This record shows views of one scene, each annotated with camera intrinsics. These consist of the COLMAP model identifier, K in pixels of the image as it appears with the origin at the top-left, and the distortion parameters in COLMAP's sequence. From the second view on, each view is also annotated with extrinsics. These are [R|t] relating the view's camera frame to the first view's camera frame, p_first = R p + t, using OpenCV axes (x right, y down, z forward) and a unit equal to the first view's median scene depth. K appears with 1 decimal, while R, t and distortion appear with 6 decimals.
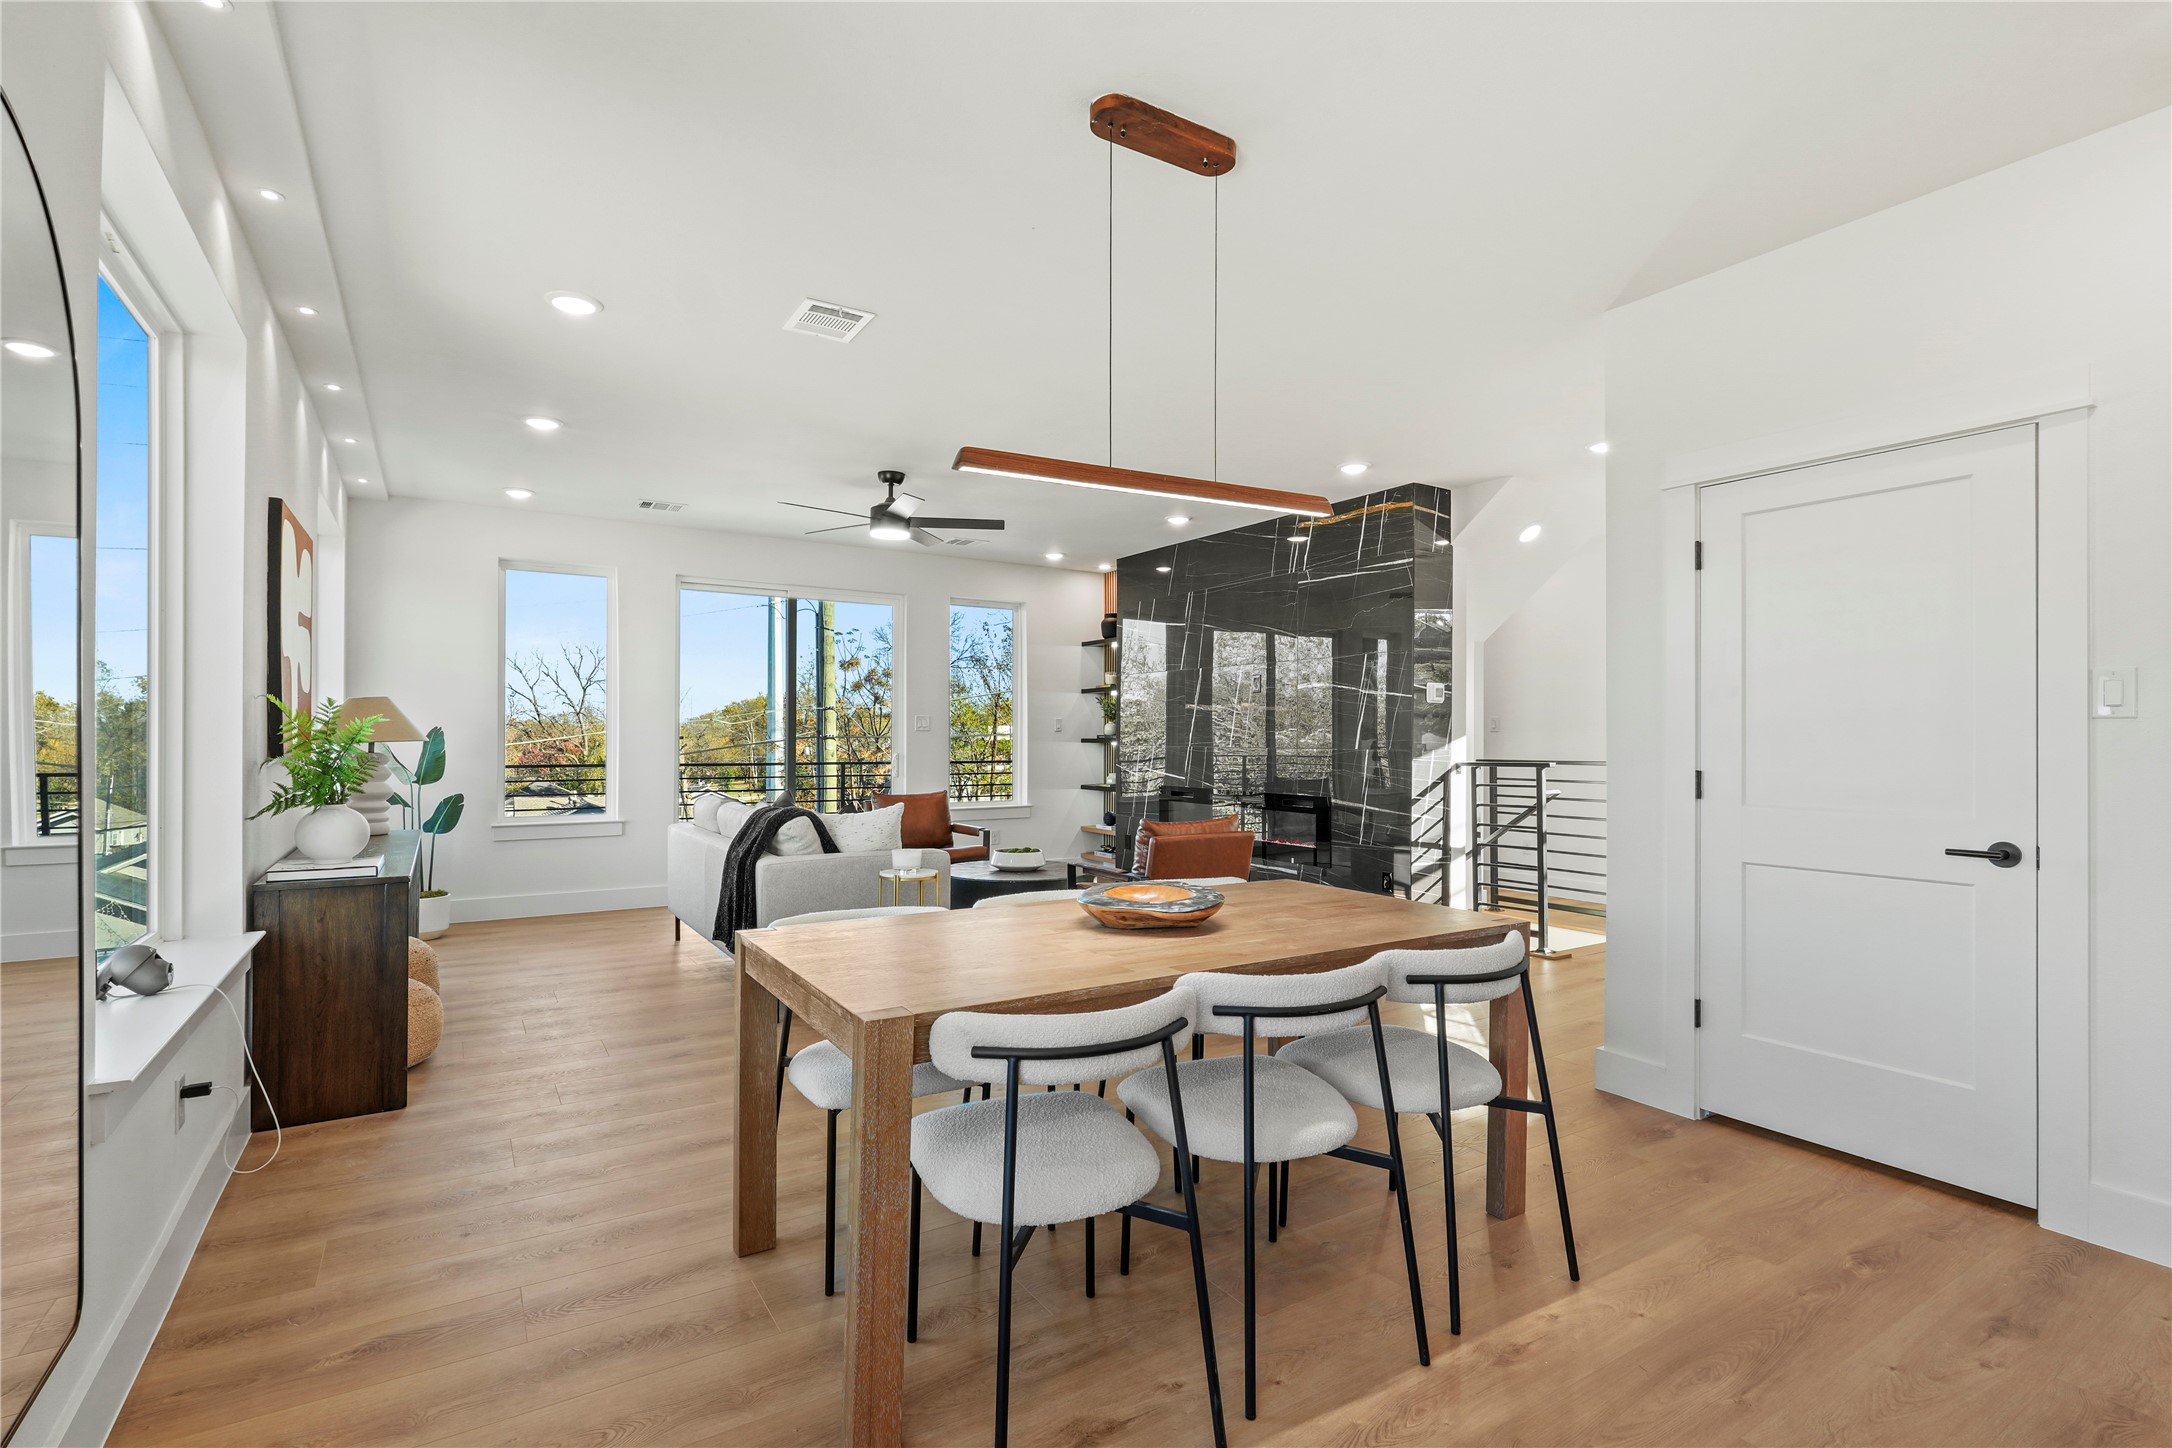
lens RADIAL K [[1008.9, 0, 1072.0], [0, 1008.9, 726.8], [0, 0, 1]] dist [-0.001801, -0.001327]
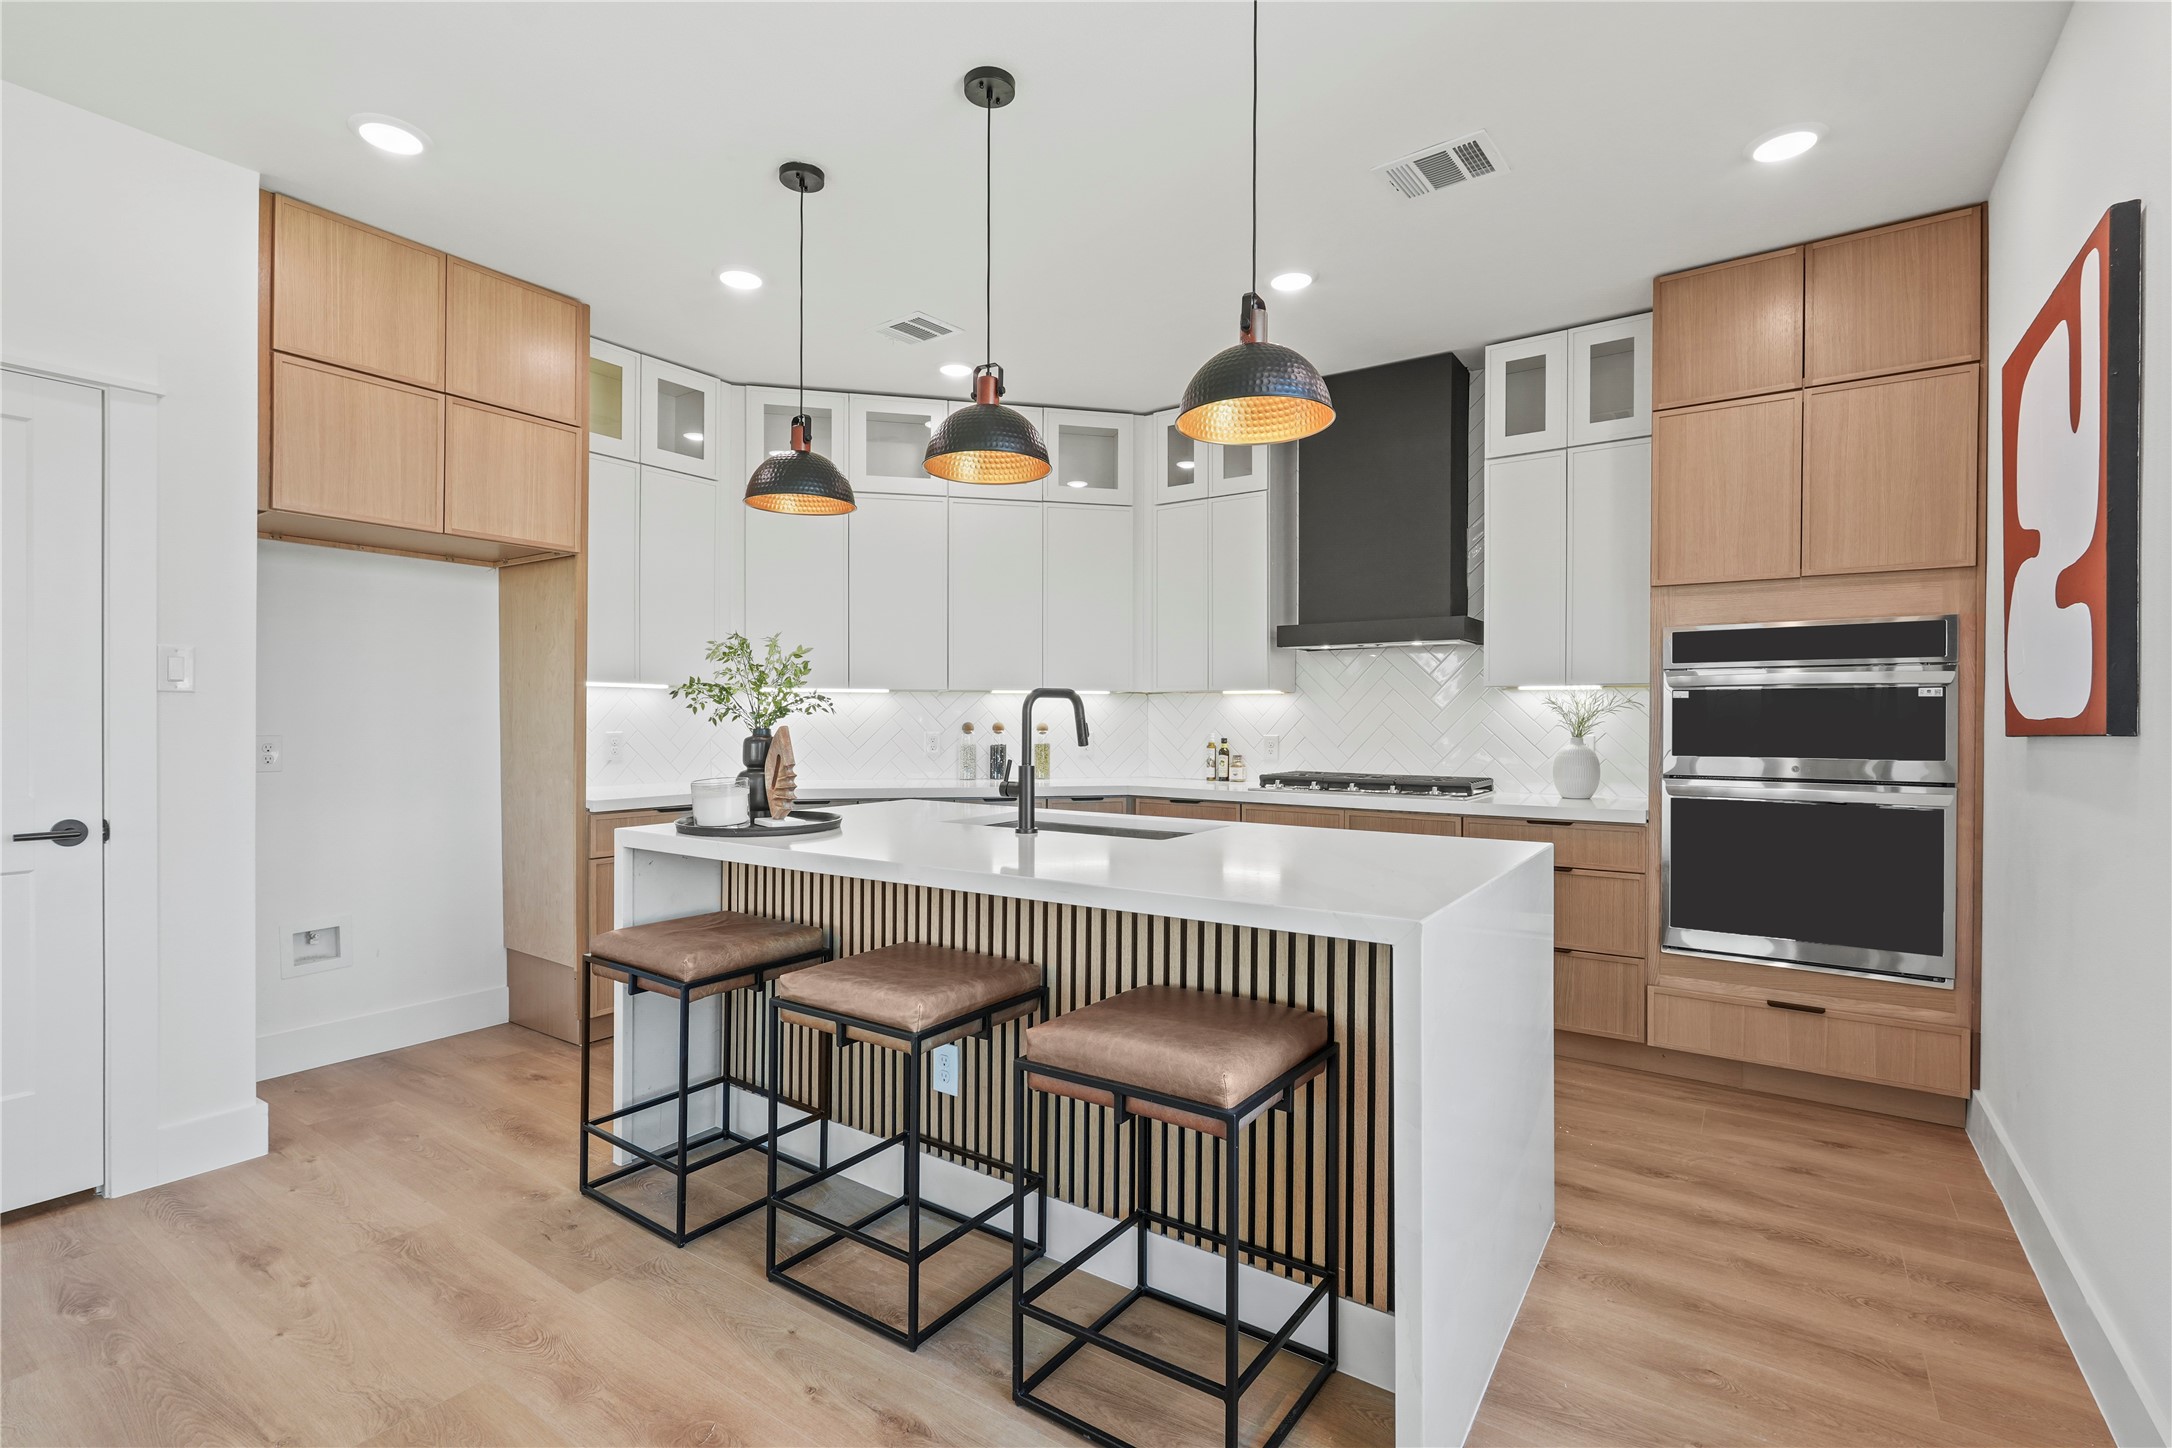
lens RADIAL K [[1008.9, 0, 1069.4], [0, 1008.9, 718.0], [0, 0, 1]] dist [-0.001801, -0.001327]
pose [[-0.390038, -0.009754, 0.920747, -0.321294], [-0.012930, 0.999903, 0.005115, 0.001770], [-0.920708, -0.009910, -0.390126, 0.513002]]
